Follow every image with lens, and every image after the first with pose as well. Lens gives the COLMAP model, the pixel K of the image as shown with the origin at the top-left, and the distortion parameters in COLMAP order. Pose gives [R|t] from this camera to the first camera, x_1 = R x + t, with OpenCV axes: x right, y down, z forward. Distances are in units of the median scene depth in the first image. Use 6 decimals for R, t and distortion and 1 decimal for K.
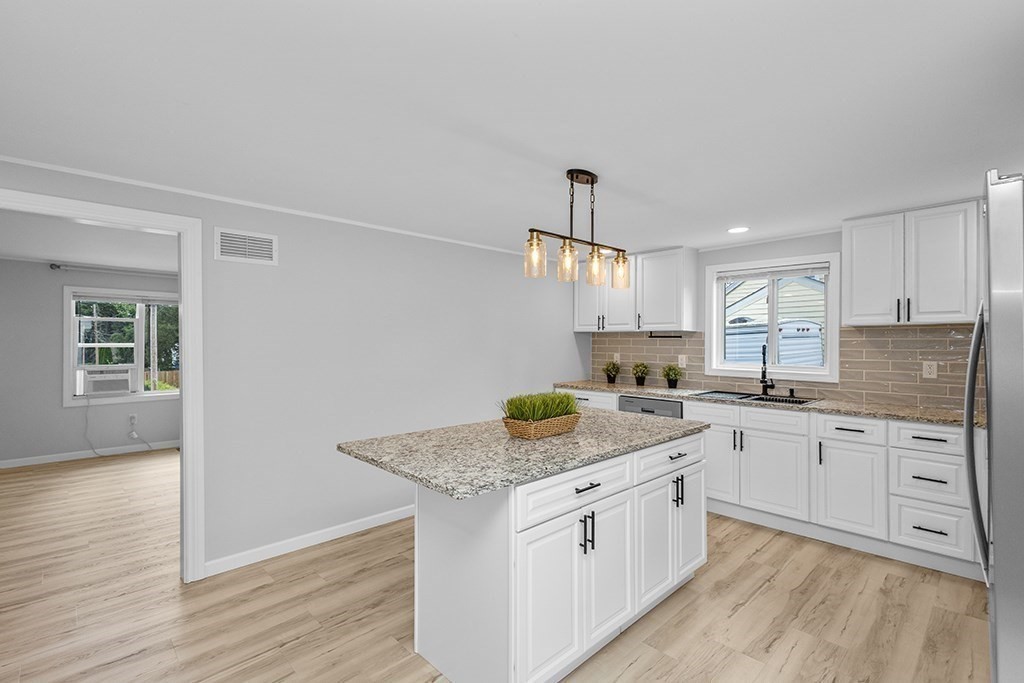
lens RADIAL K [[477.0, 0, 512.0], [0, 477.0, 341.5], [0, 0, 1]] dist [0.015751, 0.000070]
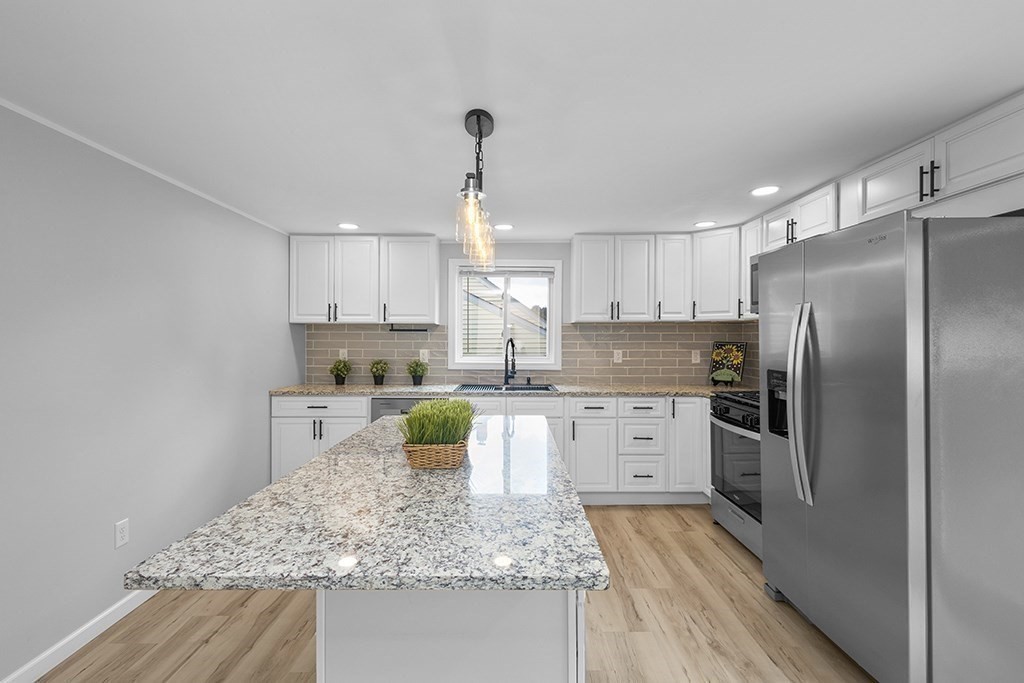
lens RADIAL K [[470.8, 0, 512.0], [0, 470.8, 341.5], [0, 0, 1]] dist [0.013325, -0.001850]
pose [[0.690375, -0.003493, 0.723443, -0.244777], [-0.000239, 0.999987, 0.005056, 0.009046], [-0.723451, -0.003664, 0.690366, 0.274566]]
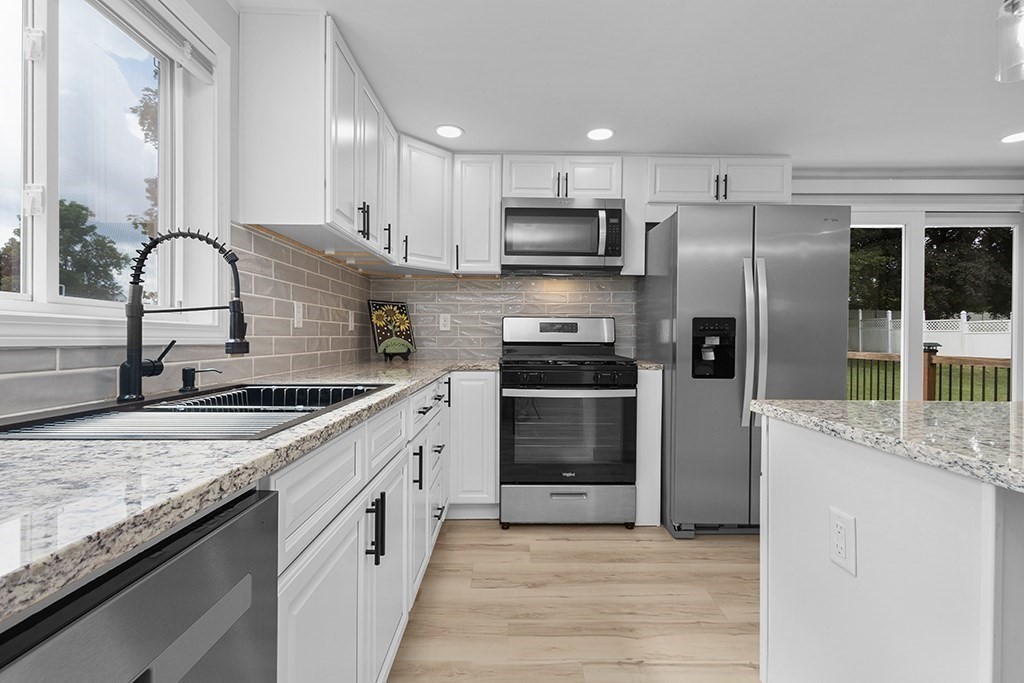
lens RADIAL K [[466.3, 0, 521.5], [0, 466.3, 333.8], [0, 0, 1]] dist [0.011004, -0.000662]
pose [[-0.724952, 0.004379, 0.688785, 0.180734], [0.000778, 0.999984, -0.005539, 0.077125], [-0.688799, -0.003479, -0.724944, 1.103012]]
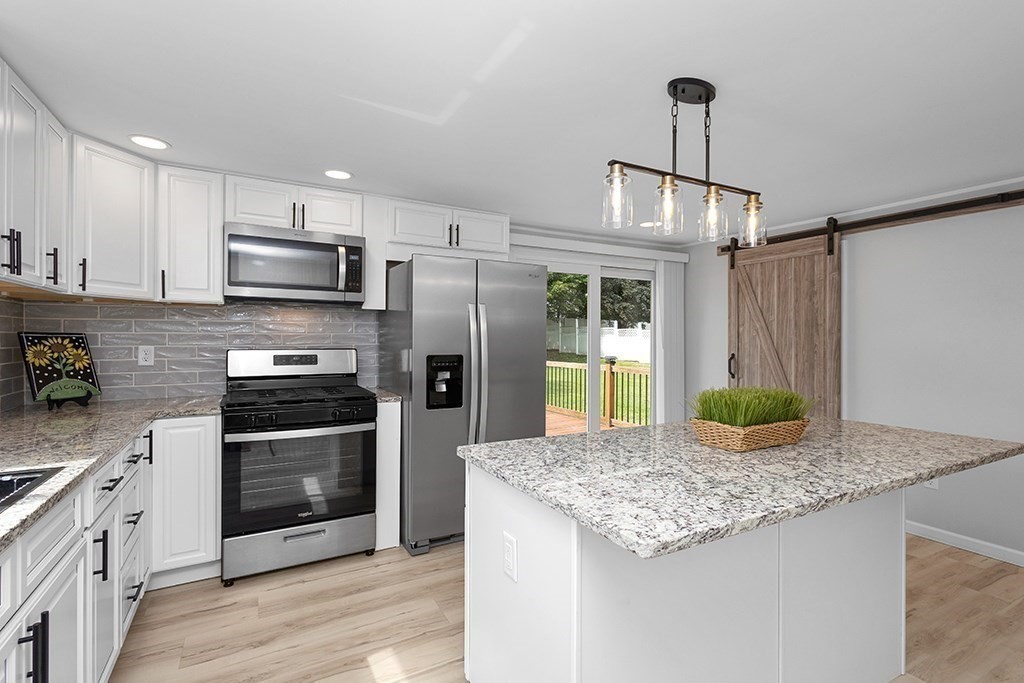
lens RADIAL K [[470.8, 0, 512.0], [0, 470.8, 341.5], [0, 0, 1]] dist [0.013325, -0.001850]
pose [[-0.963051, -0.002213, 0.269311, 0.132164], [-0.001163, 0.999991, 0.004057, 0.024591], [-0.269318, 0.003594, -0.963045, 1.130981]]
